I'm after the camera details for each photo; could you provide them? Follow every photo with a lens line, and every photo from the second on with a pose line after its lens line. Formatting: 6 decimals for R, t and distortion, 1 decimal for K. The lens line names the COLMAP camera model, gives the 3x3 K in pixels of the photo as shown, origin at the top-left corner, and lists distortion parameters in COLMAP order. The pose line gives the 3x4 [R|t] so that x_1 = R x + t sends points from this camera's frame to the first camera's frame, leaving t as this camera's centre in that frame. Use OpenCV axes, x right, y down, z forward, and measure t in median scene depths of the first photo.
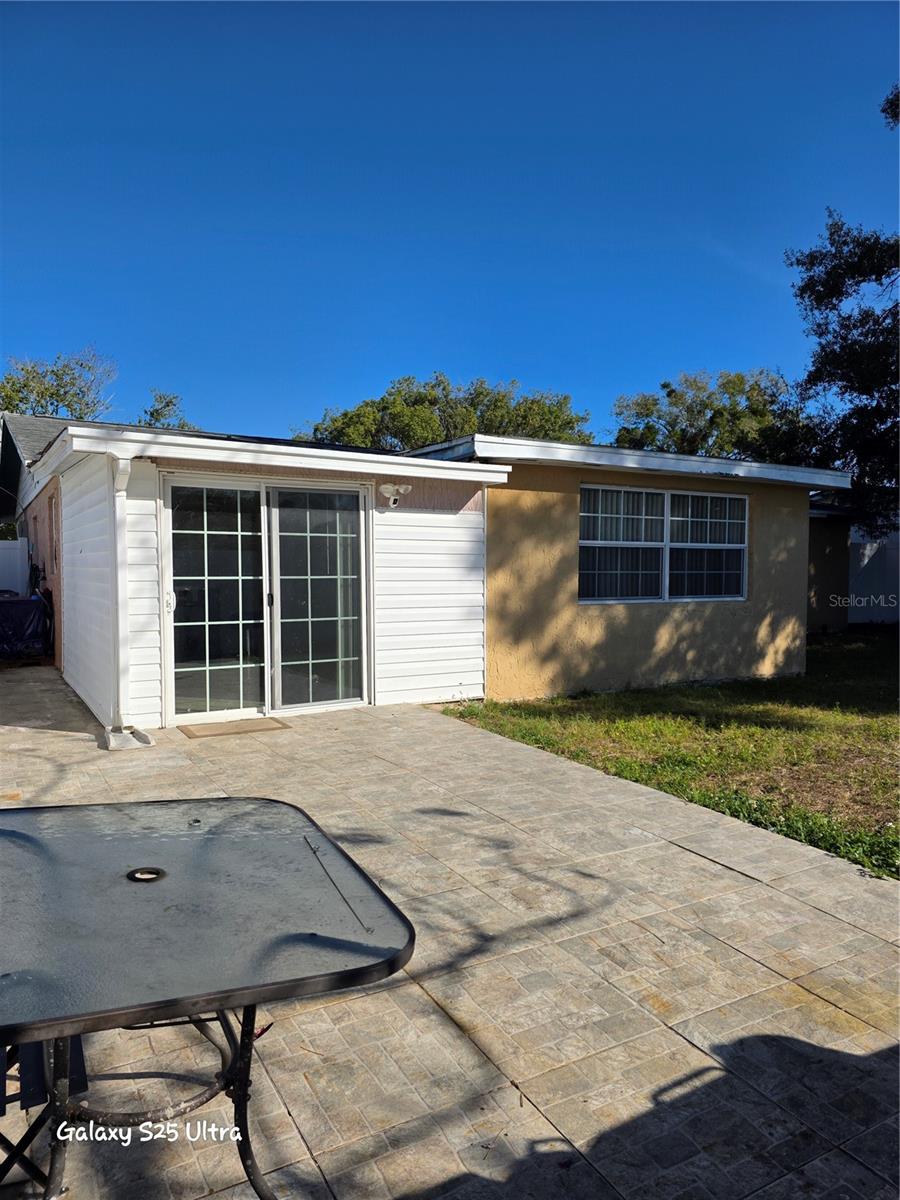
lens RADIAL K [[808.4, 0, 452.7], [0, 808.4, 600.6], [0, 0, 1]] dist [0.022571, -0.013427]
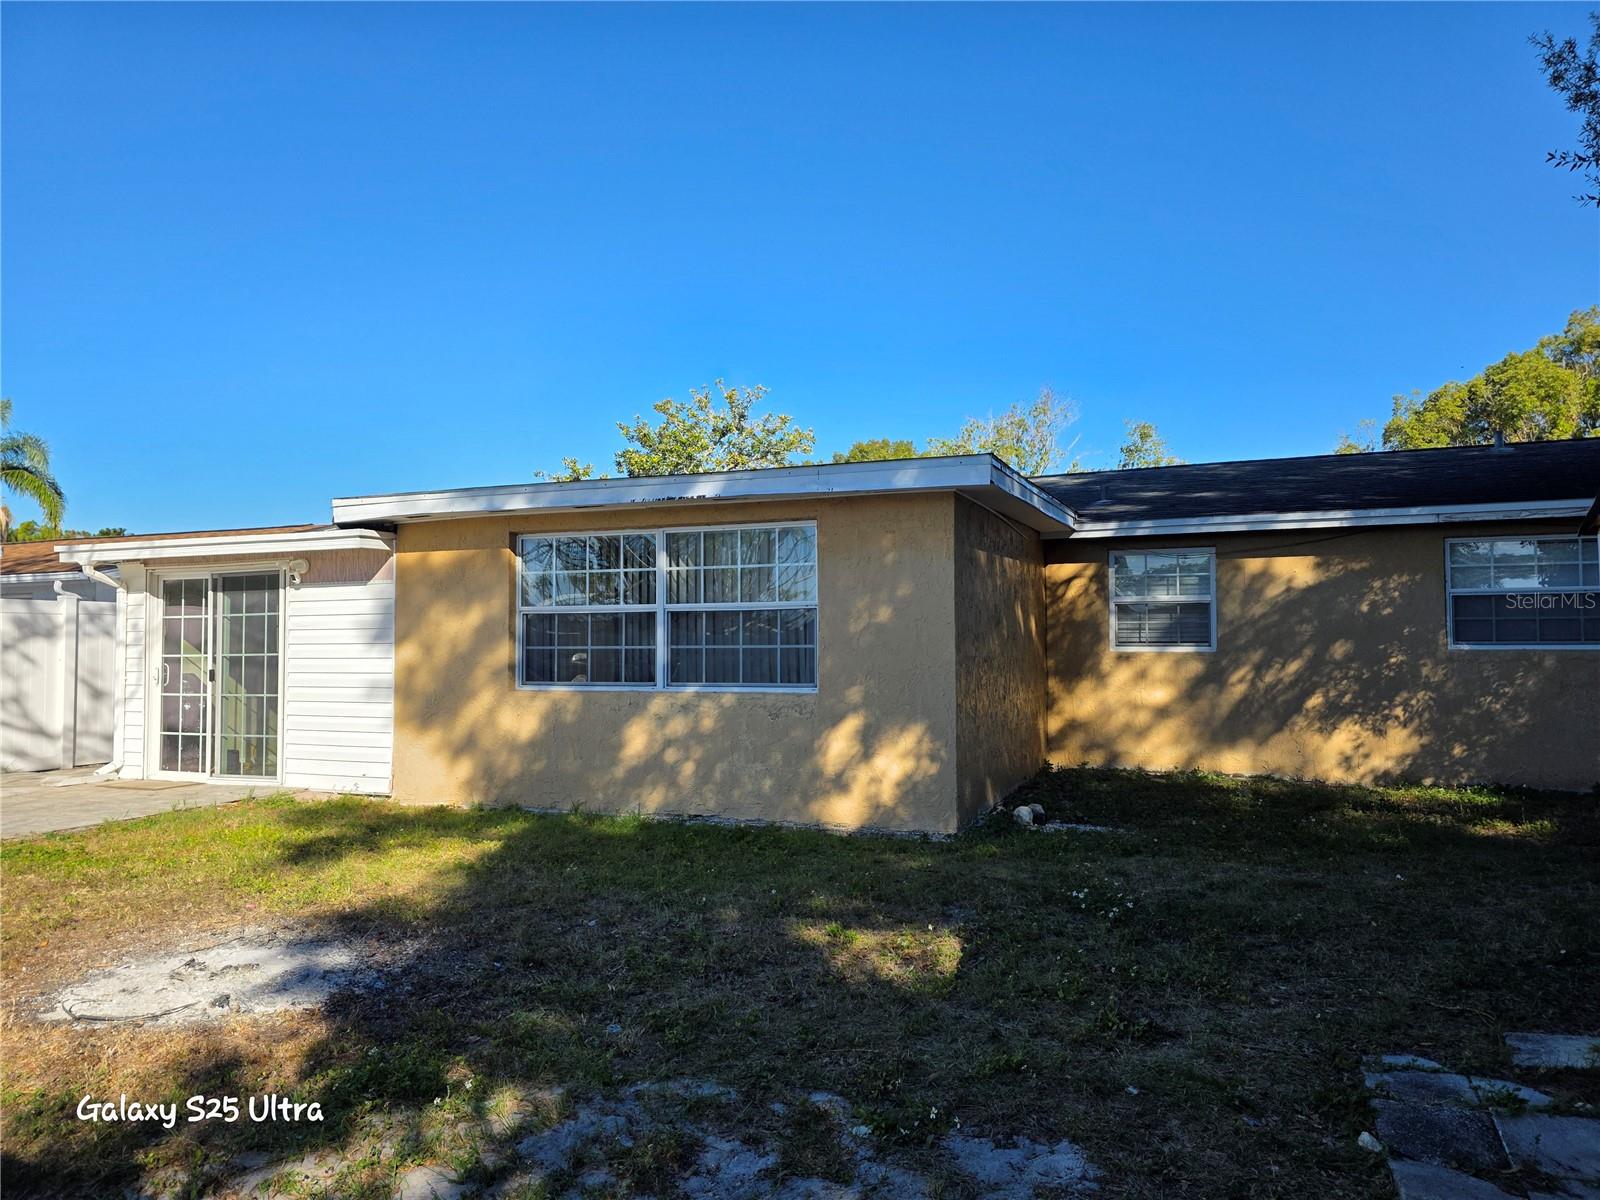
lens RADIAL K [[1077.8, 0, 799.4], [0, 1077.8, 606.1], [0, 0, 1]] dist [0.022571, -0.013427]
pose [[0.613401, -0.053721, -0.787942, 1.146912], [-0.033044, 0.995065, -0.093567, 0.015333], [0.789080, 0.083430, 0.608599, 0.564479]]
